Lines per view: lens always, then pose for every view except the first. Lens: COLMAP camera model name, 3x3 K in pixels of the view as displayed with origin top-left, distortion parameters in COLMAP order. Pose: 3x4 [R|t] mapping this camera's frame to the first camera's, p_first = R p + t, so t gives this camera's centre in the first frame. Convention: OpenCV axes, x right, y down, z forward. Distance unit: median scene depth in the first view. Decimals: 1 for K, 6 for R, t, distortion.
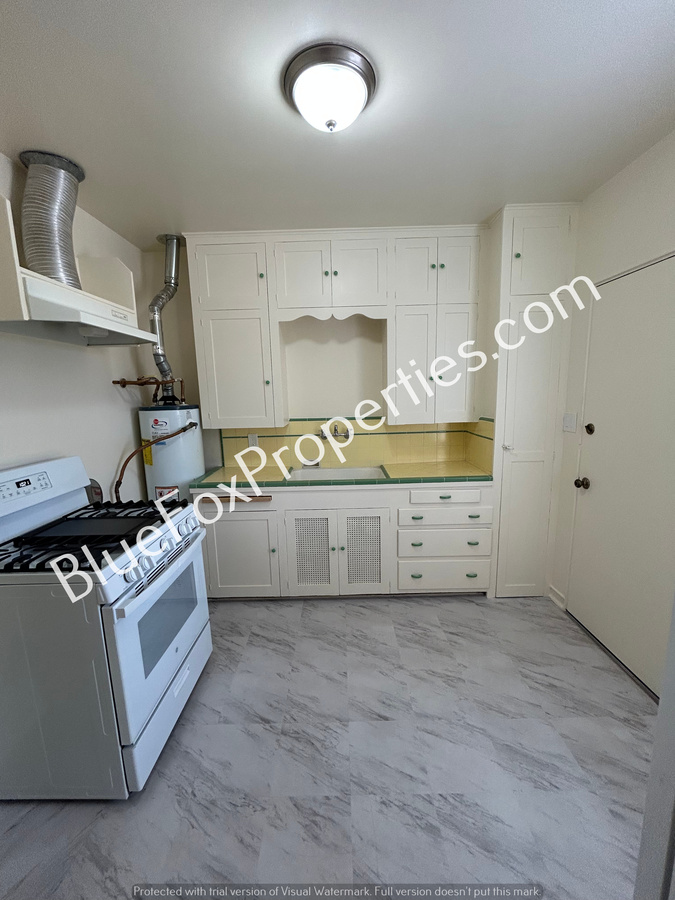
lens RADIAL K [[362.4, 0, 336.0], [0, 362.4, 448.8], [0, 0, 1]] dist [0.002529, 0.000758]
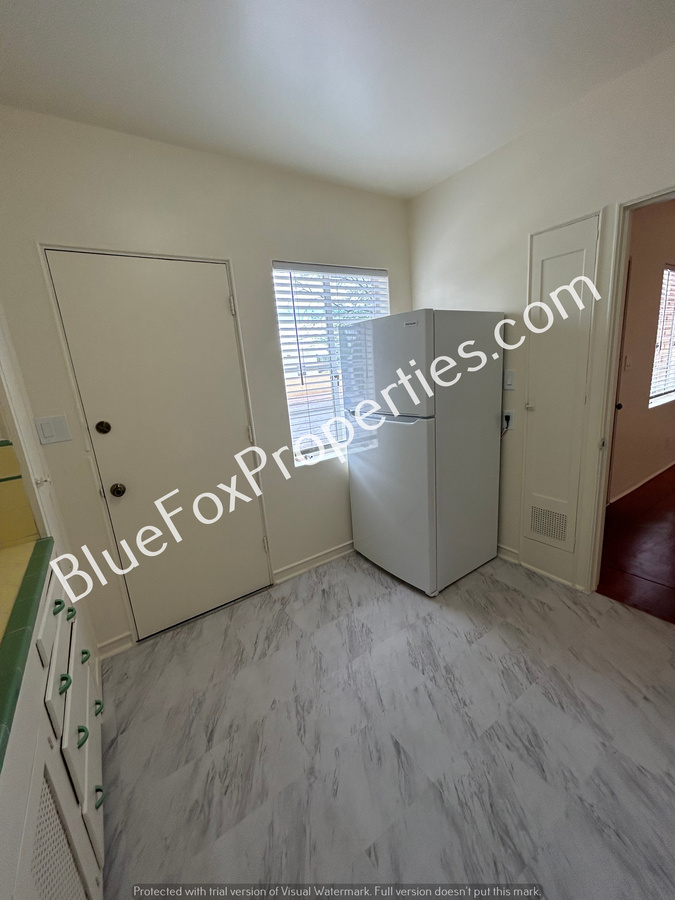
lens RADIAL K [[362.4, 0, 336.6], [0, 362.4, 452.4], [0, 0, 1]] dist [0.002529, 0.000758]
pose [[-0.561729, -0.124252, 0.817938, -0.392911], [0.221827, 0.929836, 0.293593, -0.167501], [-0.797028, 0.346361, -0.494753, 1.302322]]
